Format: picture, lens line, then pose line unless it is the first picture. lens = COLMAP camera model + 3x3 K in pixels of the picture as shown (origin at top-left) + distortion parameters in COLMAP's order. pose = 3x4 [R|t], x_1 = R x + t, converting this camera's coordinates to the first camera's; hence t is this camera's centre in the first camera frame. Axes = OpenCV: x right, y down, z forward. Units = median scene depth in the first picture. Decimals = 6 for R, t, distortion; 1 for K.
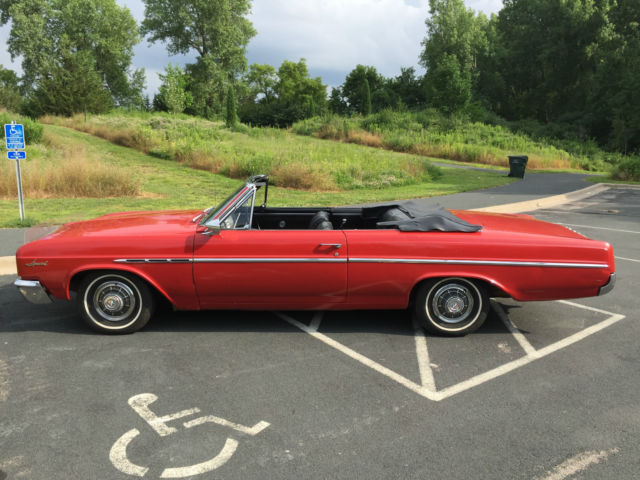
lens RADIAL K [[552.9, 0, 325.6], [0, 552.9, 237.4], [0, 0, 1]] dist [0.088983, -0.130313]
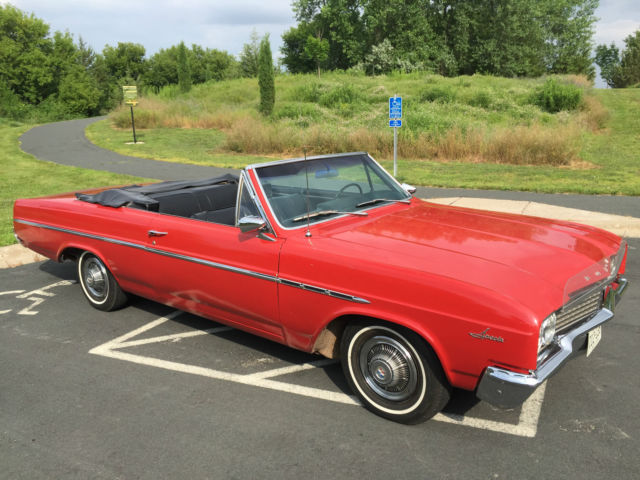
lens RADIAL K [[552.9, 0, 317.9], [0, 552.9, 244.9], [0, 0, 1]] dist [0.088983, -0.130313]
pose [[0.442101, 0.185318, -0.877613, 0.204320], [-0.122617, 0.981725, 0.145534, -0.019070], [0.888545, 0.043269, 0.456745, 0.139240]]
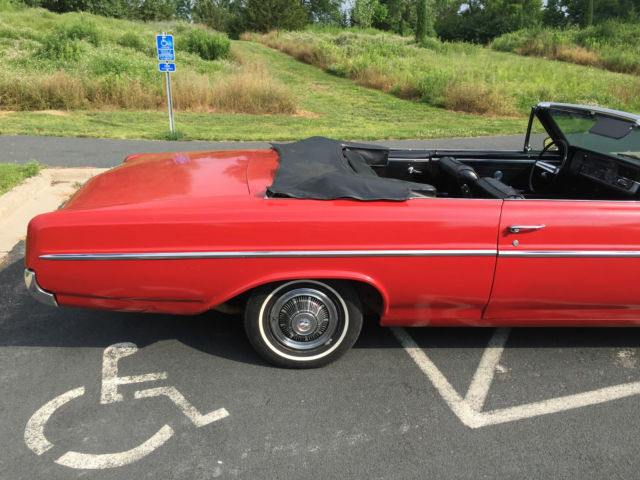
lens RADIAL K [[552.9, 0, 320.9], [0, 552.9, 243.3], [0, 0, 1]] dist [0.088983, -0.130313]
pose [[0.936842, 0.117630, -0.329378, 0.035328], [-0.068529, 0.985228, 0.156939, -0.004613], [0.342973, -0.124455, 0.931064, 0.049342]]
